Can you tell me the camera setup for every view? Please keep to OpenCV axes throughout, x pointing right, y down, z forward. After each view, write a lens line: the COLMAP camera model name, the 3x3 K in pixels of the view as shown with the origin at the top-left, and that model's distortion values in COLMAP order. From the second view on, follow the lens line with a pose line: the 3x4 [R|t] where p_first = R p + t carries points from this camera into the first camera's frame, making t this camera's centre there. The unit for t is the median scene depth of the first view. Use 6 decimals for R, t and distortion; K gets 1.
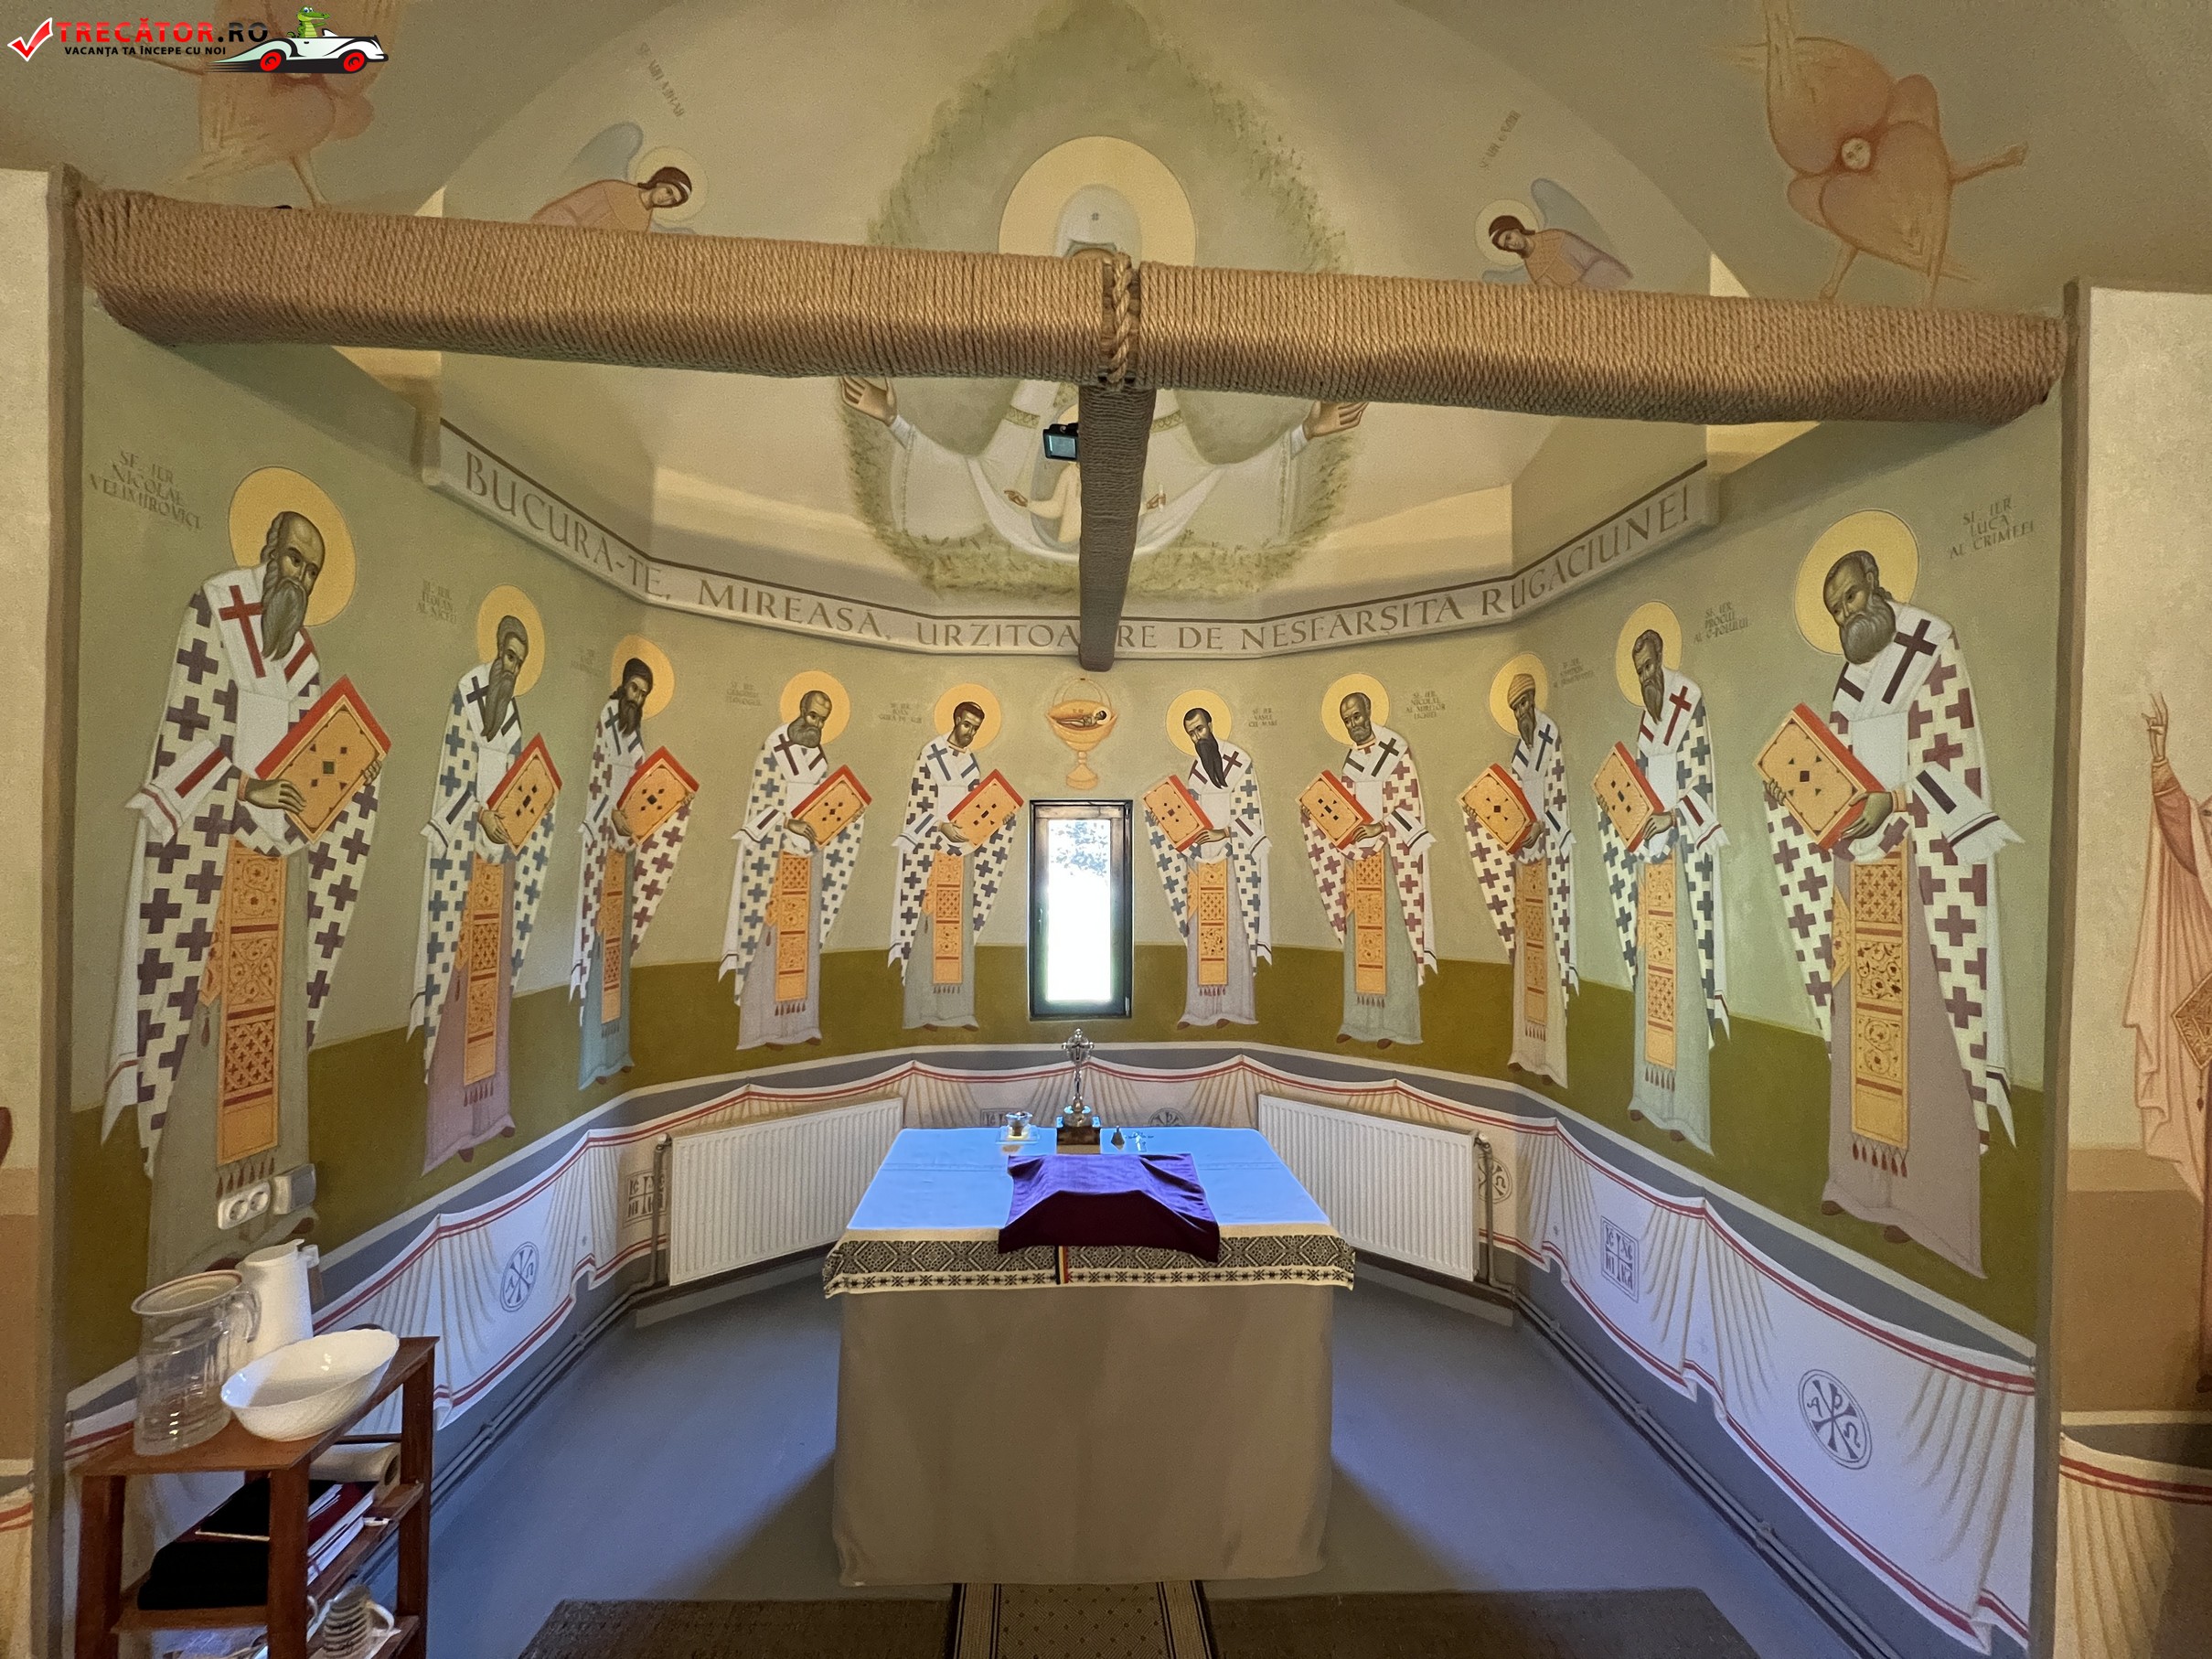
lens RADIAL K [[888.5, 0, 1102.8], [0, 888.5, 834.6], [0, 0, 1]] dist [-0.009601, 0.004783]
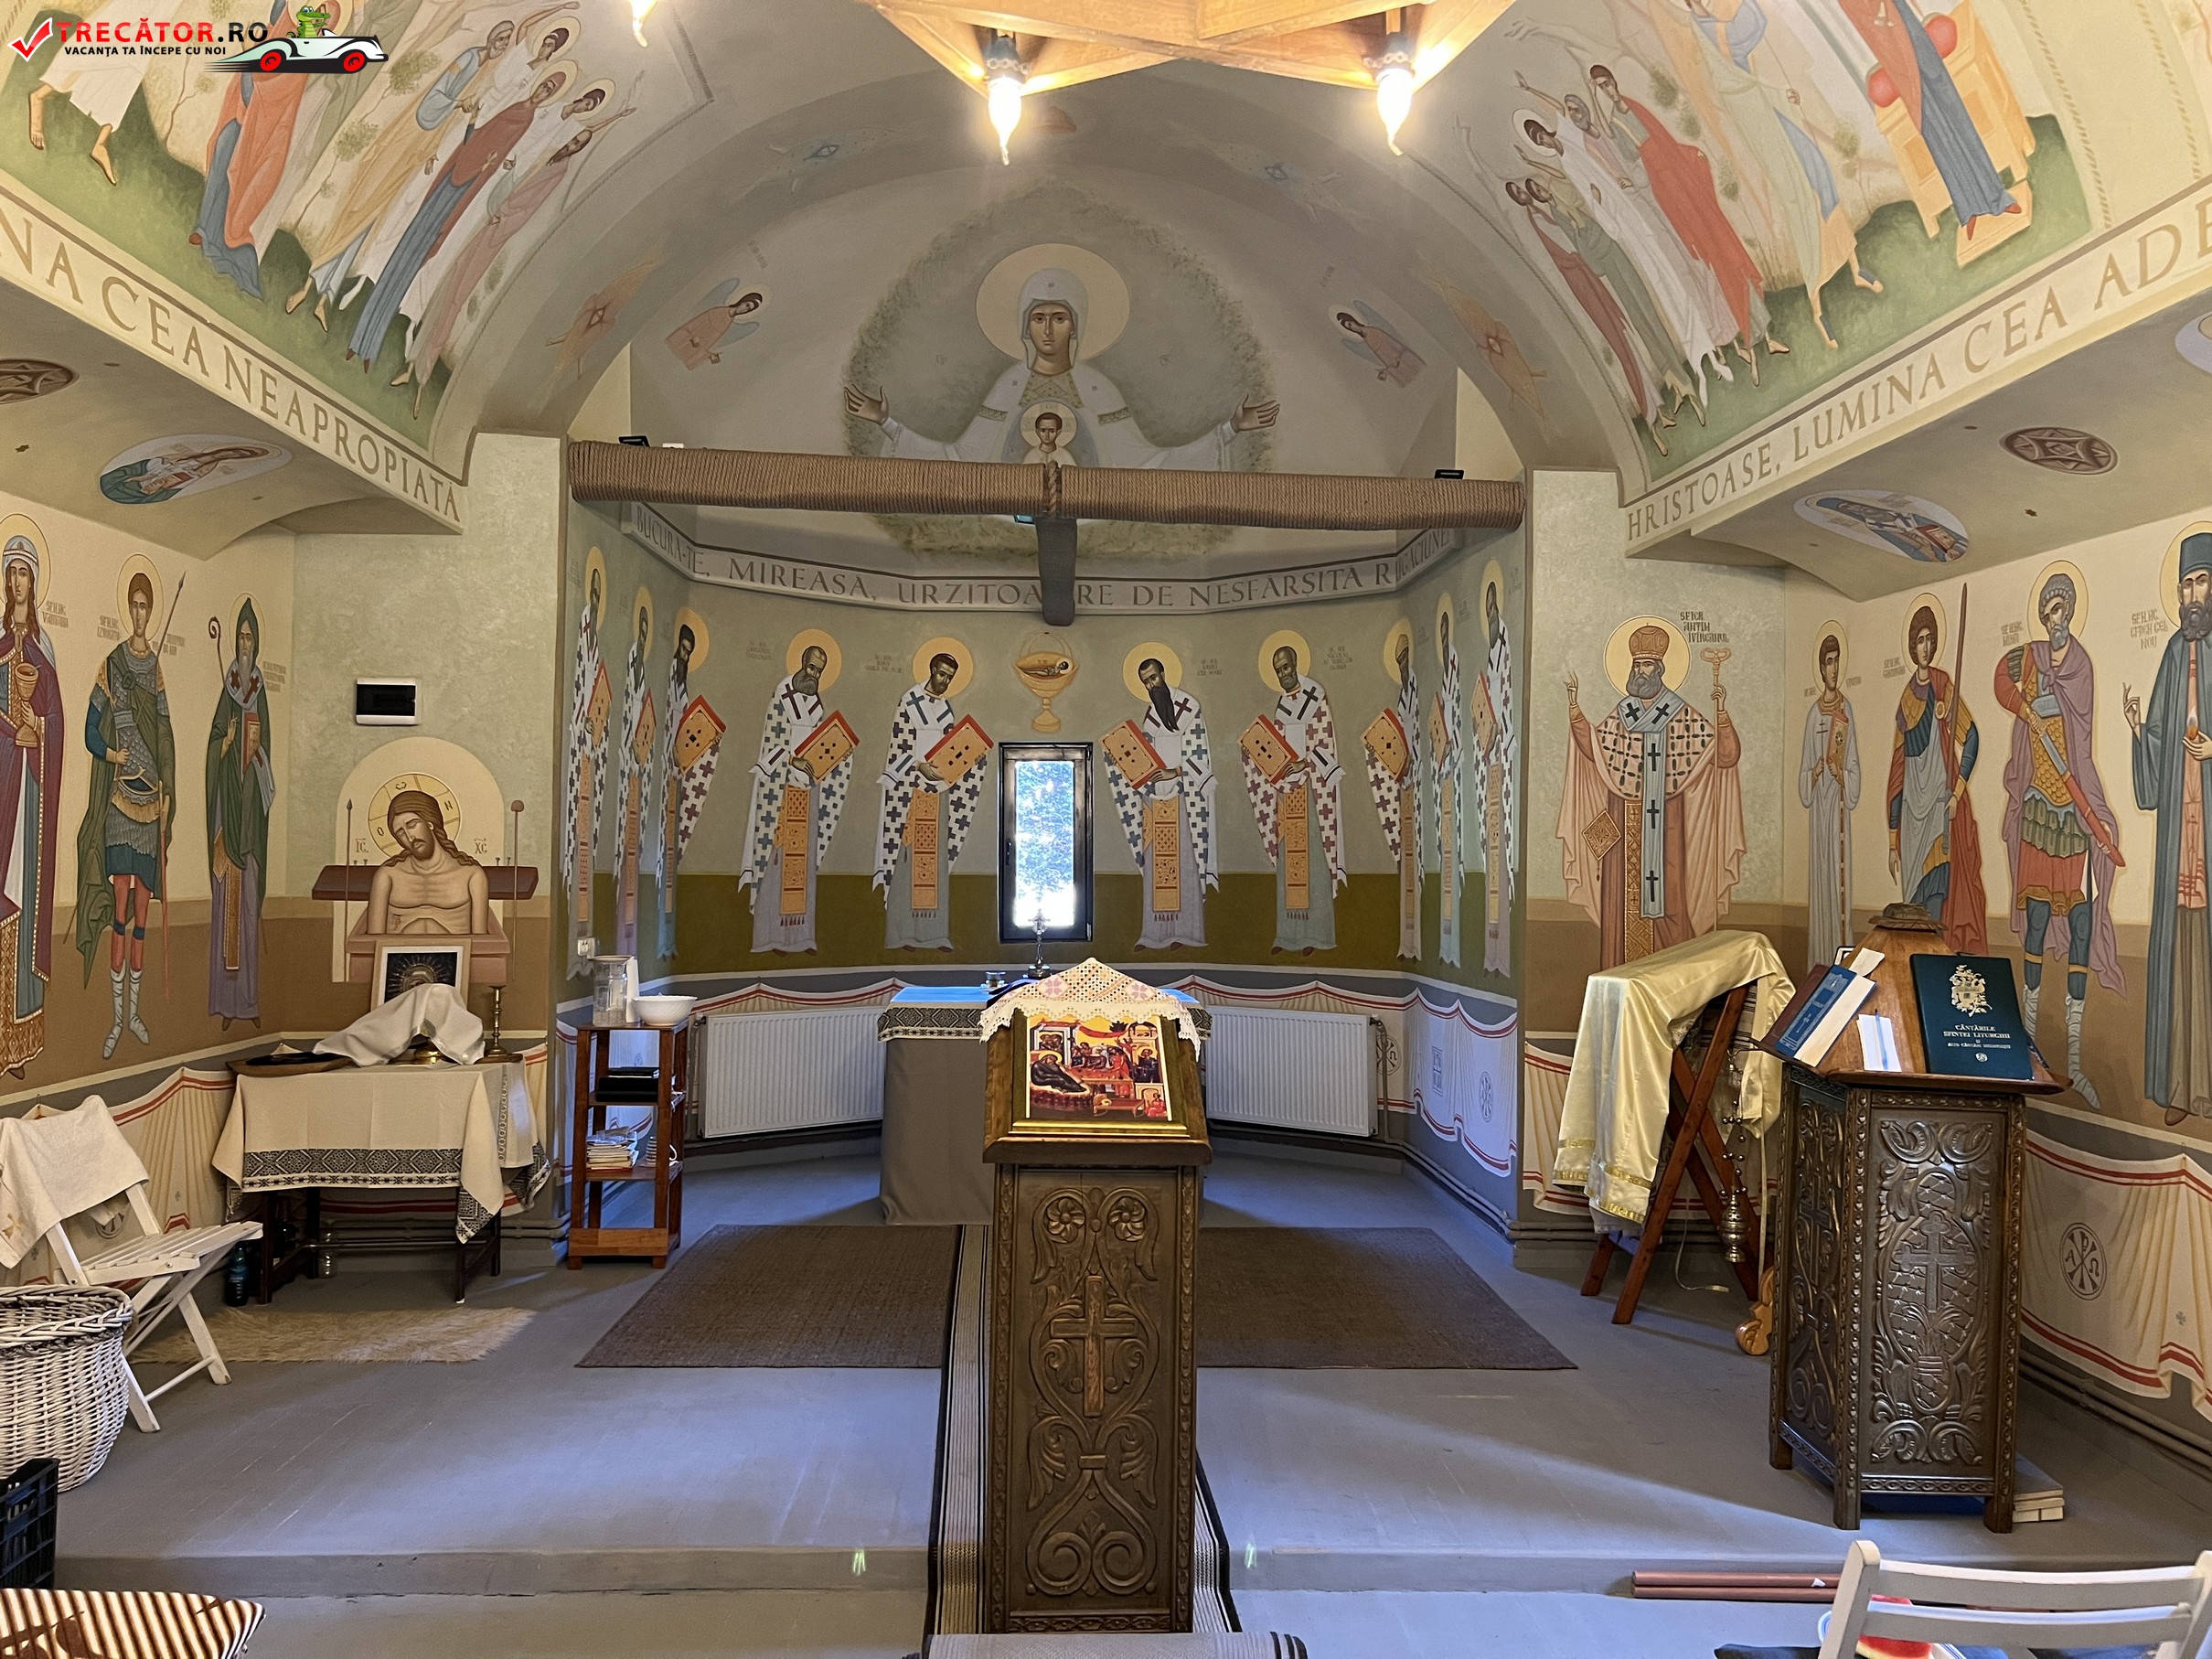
lens RADIAL K [[1628.3, 0, 1119.4], [0, 1628.3, 823.2], [0, 0, 1]] dist [0.121540, -0.317119]
pose [[0.999986, -0.002456, 0.004781, 0.064035], [0.002509, 0.999937, -0.010934, 0.093994], [-0.004754, 0.010946, 0.999929, -1.146157]]
